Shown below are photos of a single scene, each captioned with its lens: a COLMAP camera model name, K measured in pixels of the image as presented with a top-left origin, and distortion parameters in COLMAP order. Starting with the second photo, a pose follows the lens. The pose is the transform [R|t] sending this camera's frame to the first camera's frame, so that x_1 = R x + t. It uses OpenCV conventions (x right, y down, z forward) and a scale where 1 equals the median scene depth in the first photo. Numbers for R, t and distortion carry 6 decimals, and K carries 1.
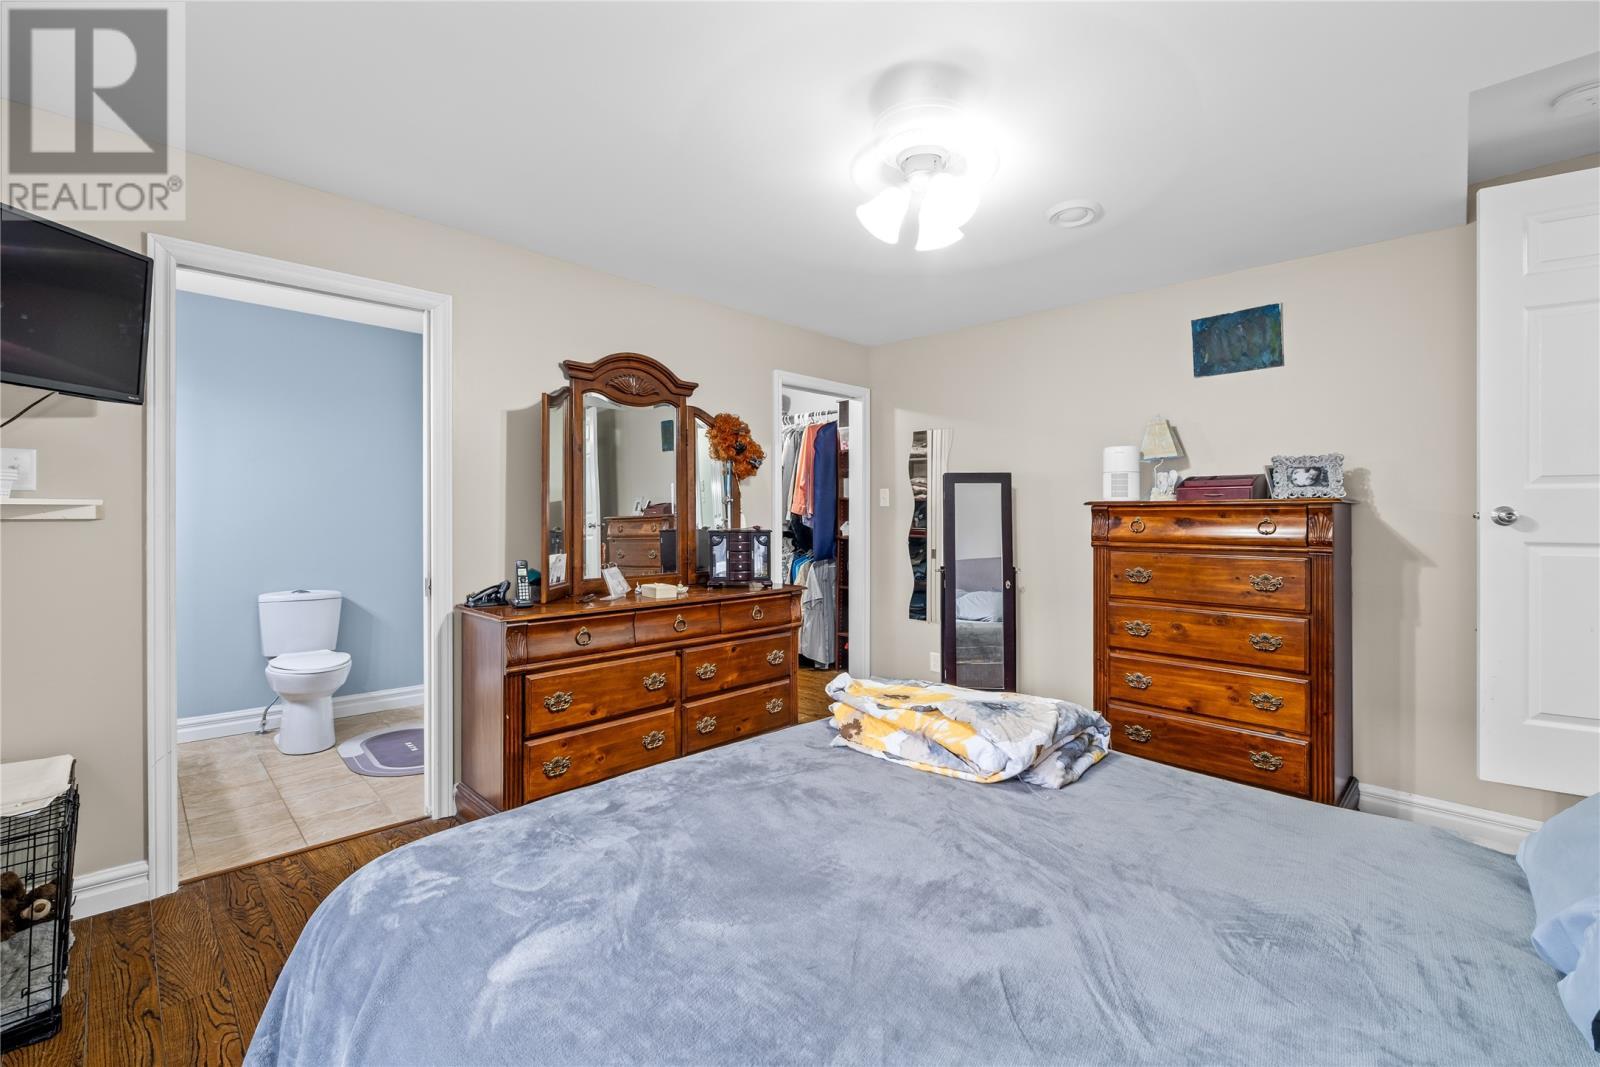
lens RADIAL K [[681.0, 0, 807.0], [0, 681.0, 529.5], [0, 0, 1]] dist [-0.001580, 0.000352]
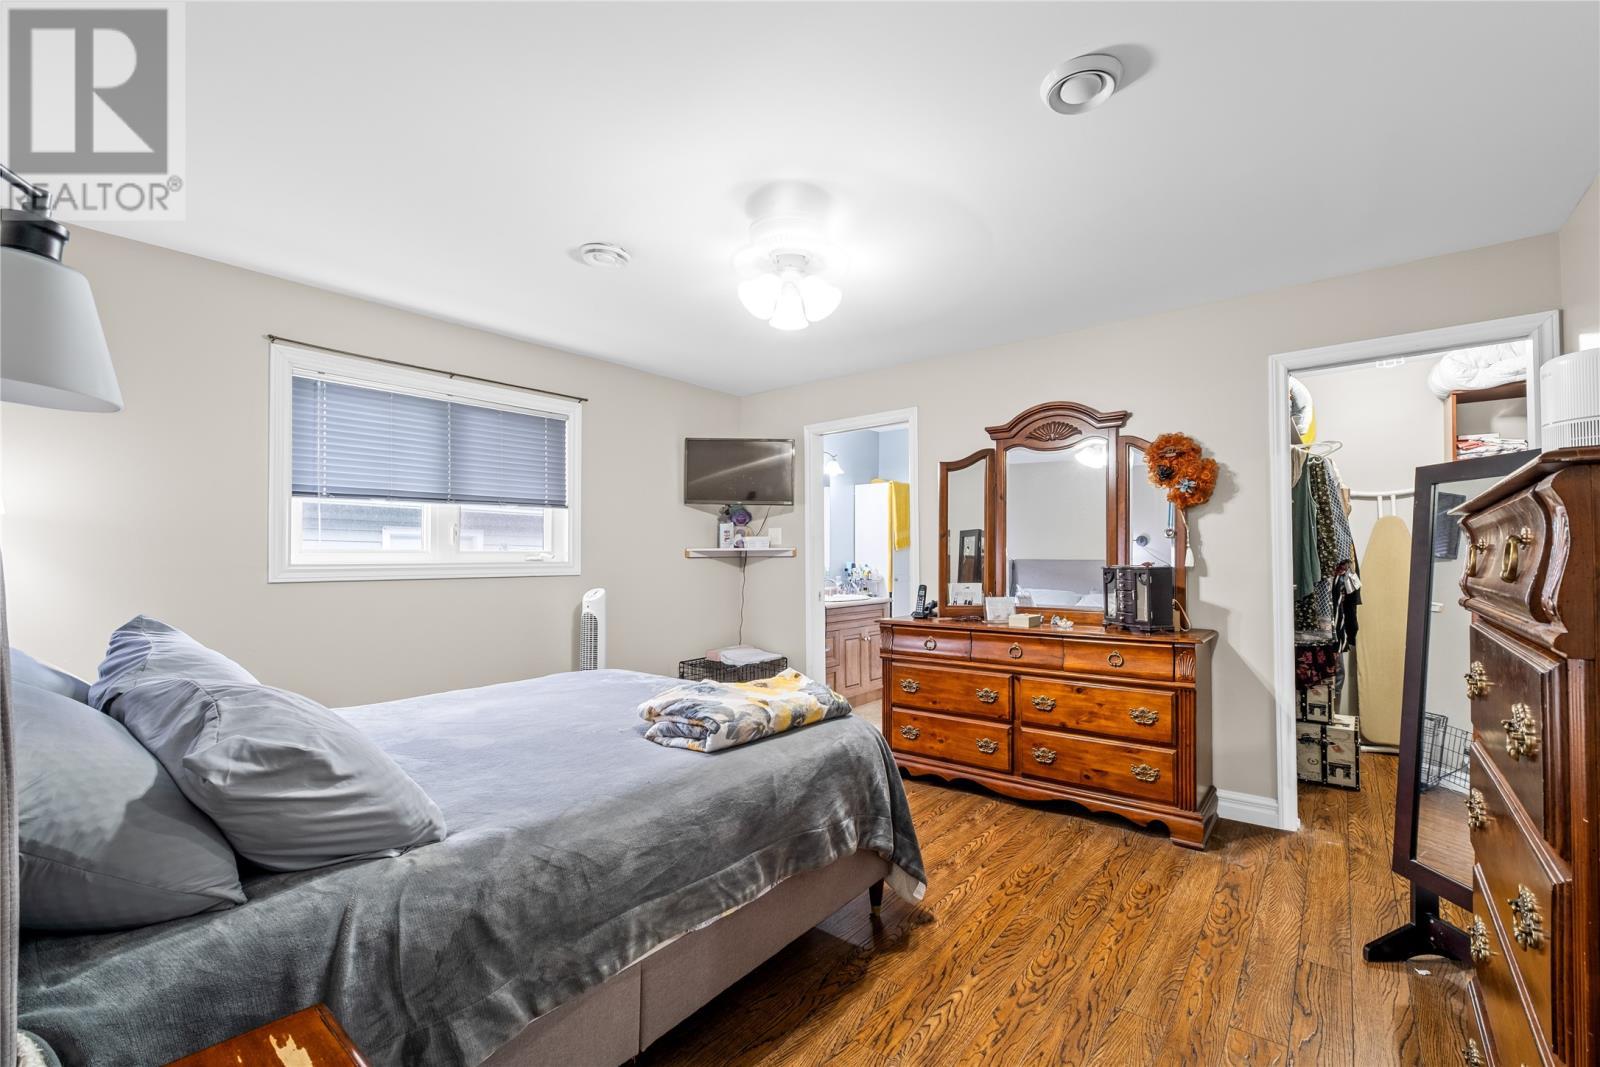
lens RADIAL K [[688.6, 0, 822.6], [0, 688.6, 546.0], [0, 0, 1]] dist [-0.008039, -0.000064]
pose [[0.128875, -0.008228, -0.991627, 0.837881], [-0.007533, 0.999929, -0.009276, -0.017184], [0.991632, 0.008665, 0.128804, 0.526744]]
